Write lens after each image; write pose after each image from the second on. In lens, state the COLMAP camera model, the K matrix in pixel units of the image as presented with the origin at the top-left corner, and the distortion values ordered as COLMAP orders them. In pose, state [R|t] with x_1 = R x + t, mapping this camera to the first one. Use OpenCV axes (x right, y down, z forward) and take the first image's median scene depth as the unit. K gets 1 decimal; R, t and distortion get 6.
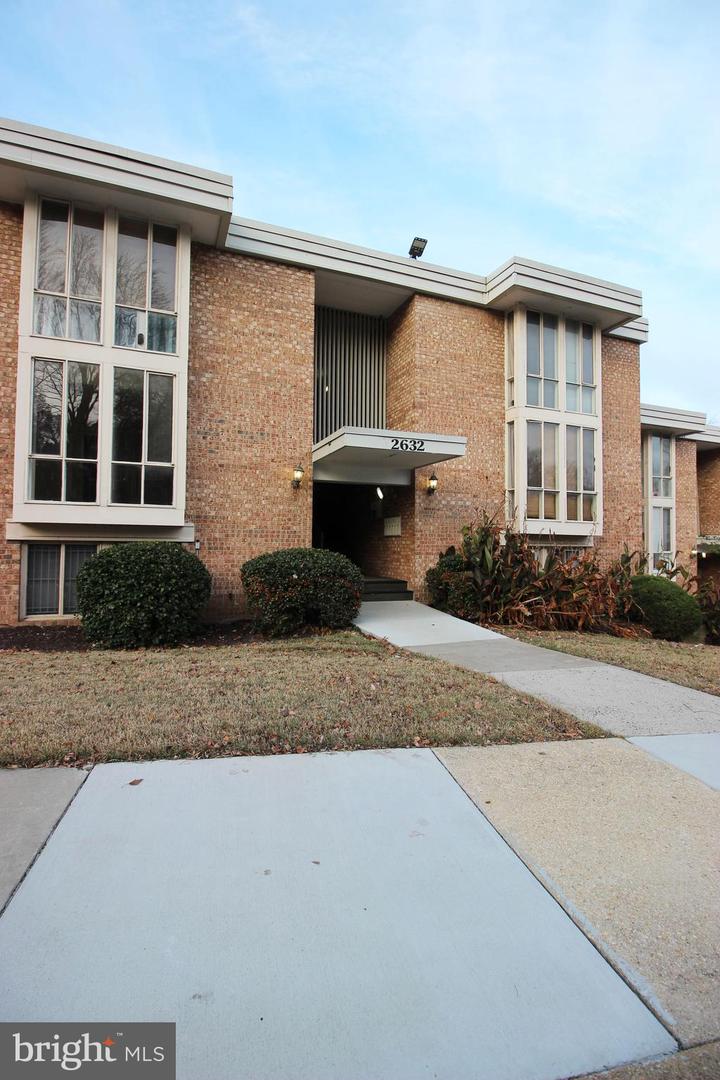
lens RADIAL K [[502.4, 0, 354.3], [0, 502.4, 533.5], [0, 0, 1]] dist [-0.001116, -0.010240]
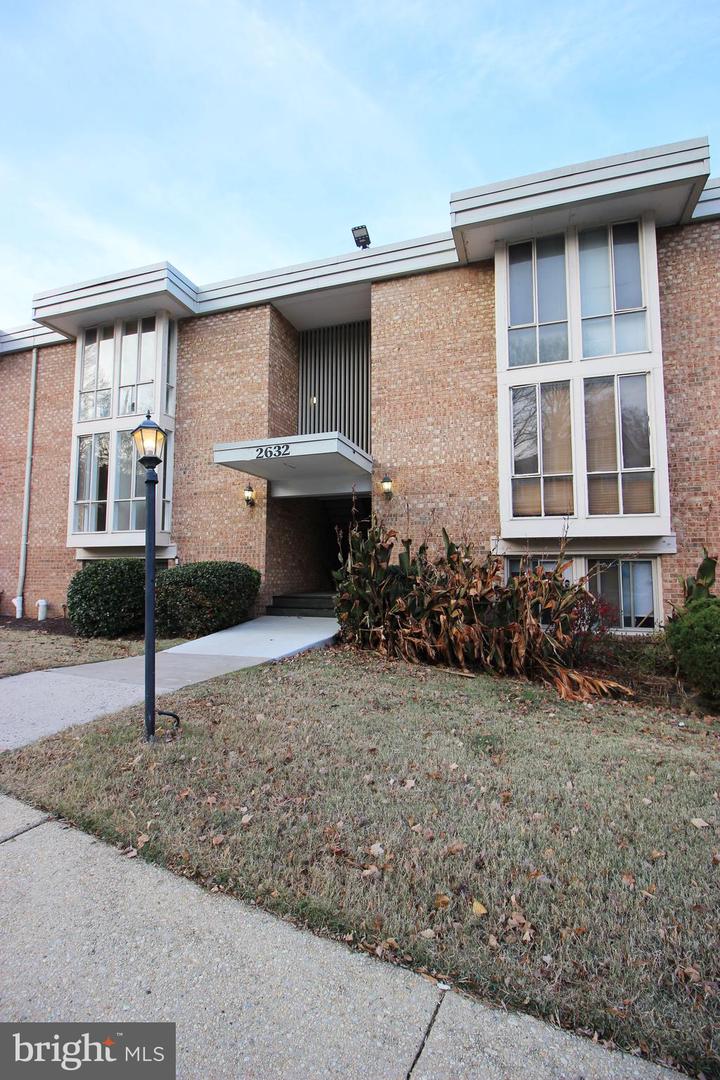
lens RADIAL K [[502.4, 0, 354.3], [0, 502.4, 533.5], [0, 0, 1]] dist [-0.001116, -0.010240]
pose [[0.758117, -0.059702, -0.649380, 0.735312], [0.023580, 0.997659, -0.064193, 0.040856], [0.651692, 0.033353, 0.757750, 0.325779]]
